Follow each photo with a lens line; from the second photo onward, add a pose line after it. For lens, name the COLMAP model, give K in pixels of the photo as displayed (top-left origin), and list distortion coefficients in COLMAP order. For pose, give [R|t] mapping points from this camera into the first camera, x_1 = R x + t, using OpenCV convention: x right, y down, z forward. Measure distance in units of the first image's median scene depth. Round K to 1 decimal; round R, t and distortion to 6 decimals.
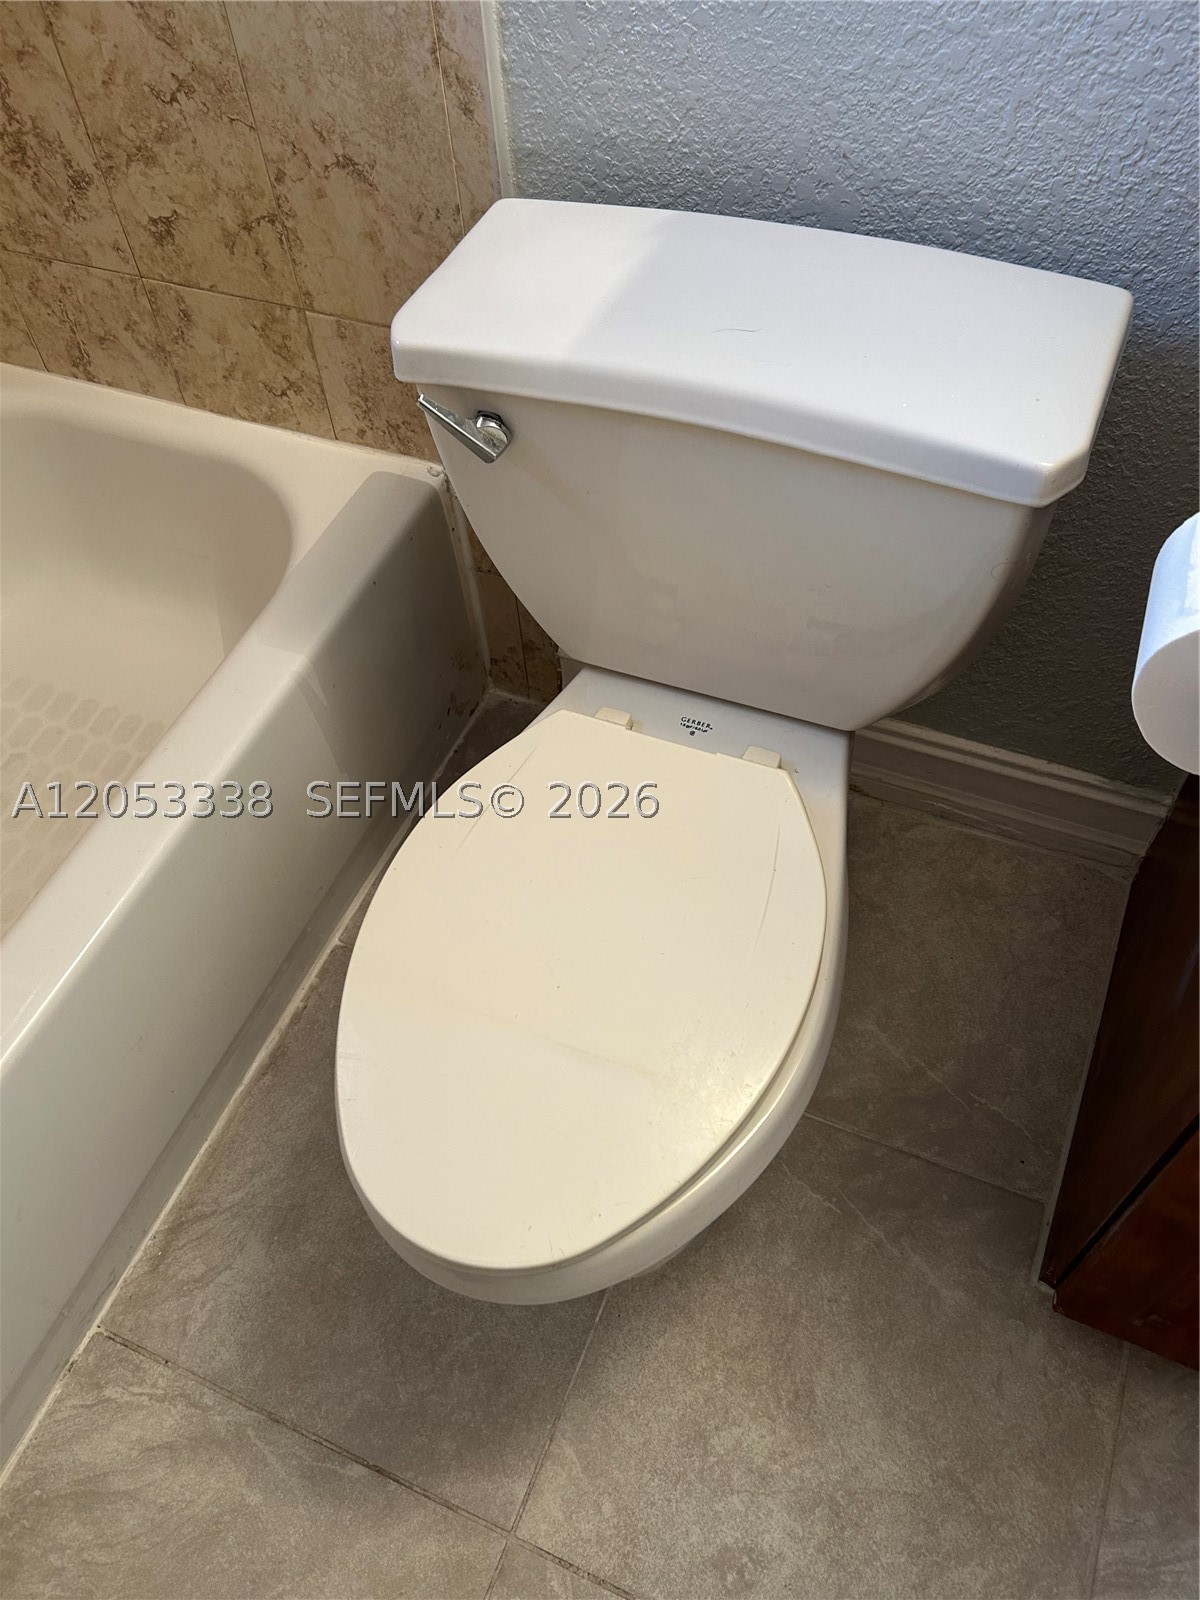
lens RADIAL K [[1221.7, 0, 609.8], [0, 1221.7, 805.1], [0, 0, 1]] dist [0.012382, -0.004220]
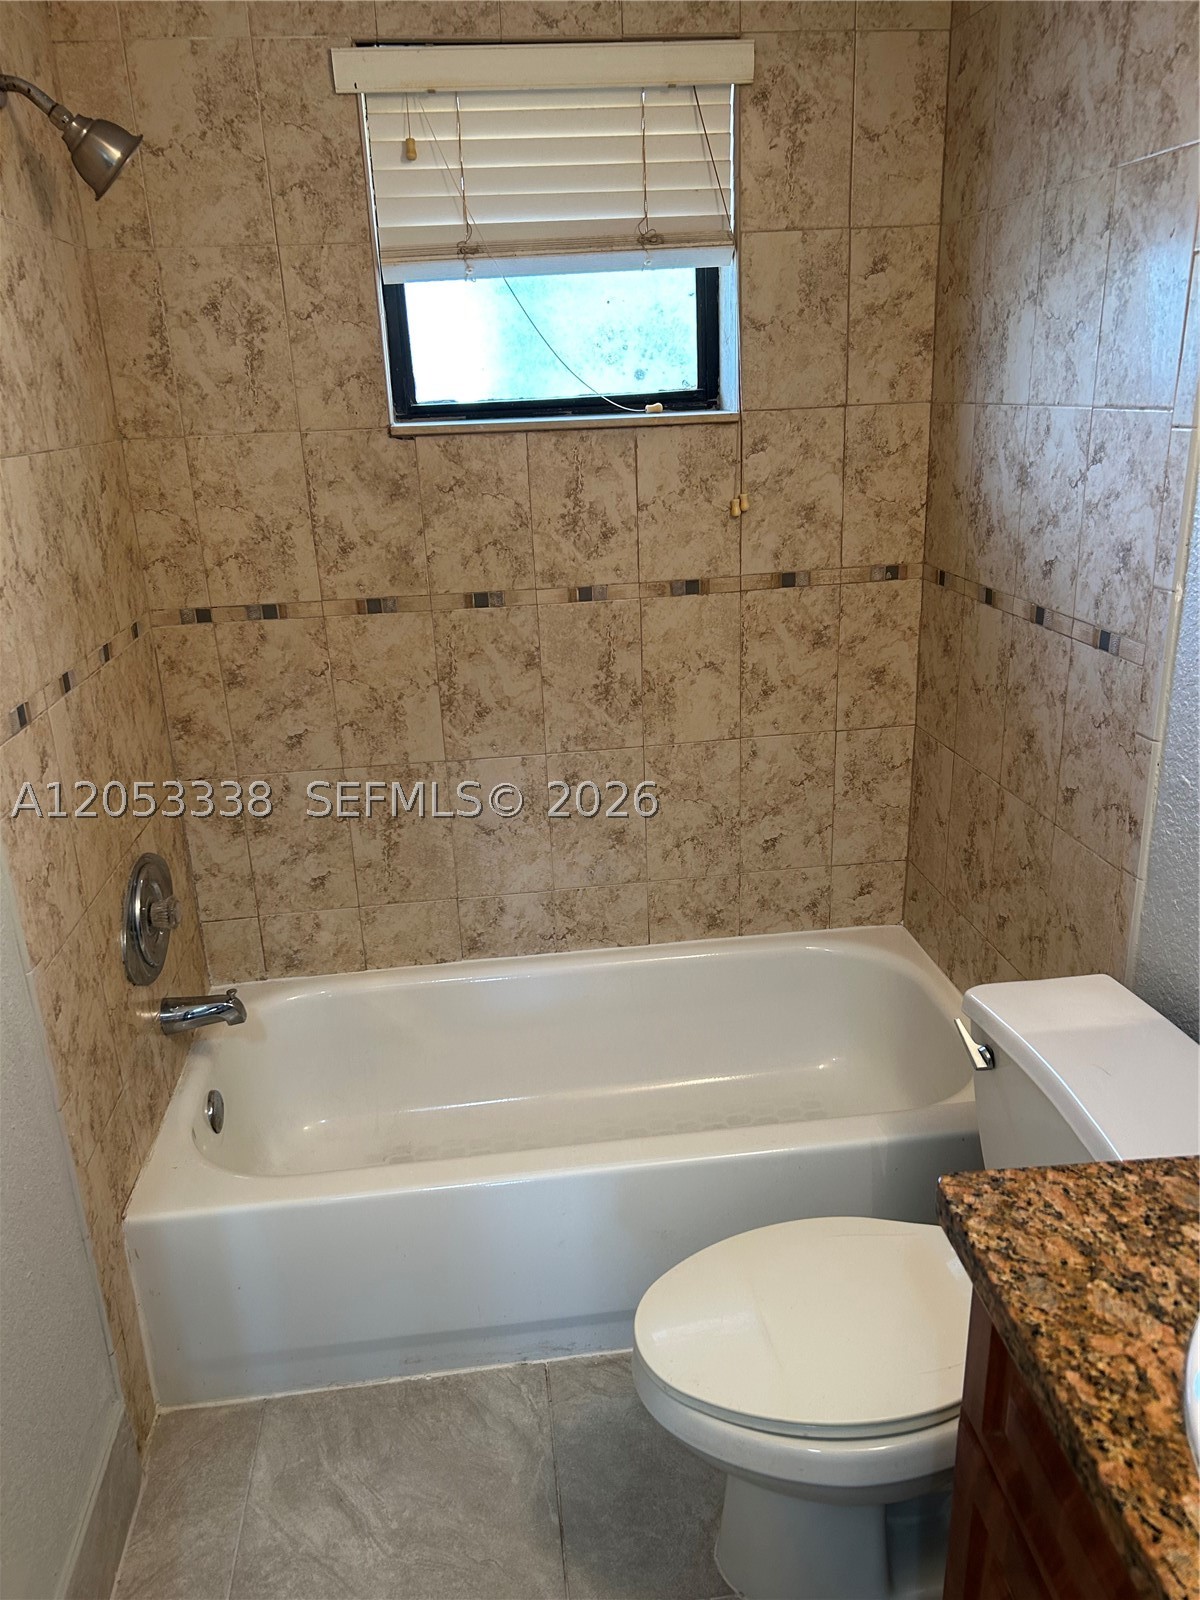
lens RADIAL K [[1221.7, 0, 609.8], [0, 1221.7, 805.1], [0, 0, 1]] dist [0.012382, -0.004220]
pose [[0.500932, 0.323919, -0.802585, 0.794916], [-0.690453, 0.708714, -0.144912, 0.061419], [0.521864, 0.626738, 0.578668, -0.466416]]
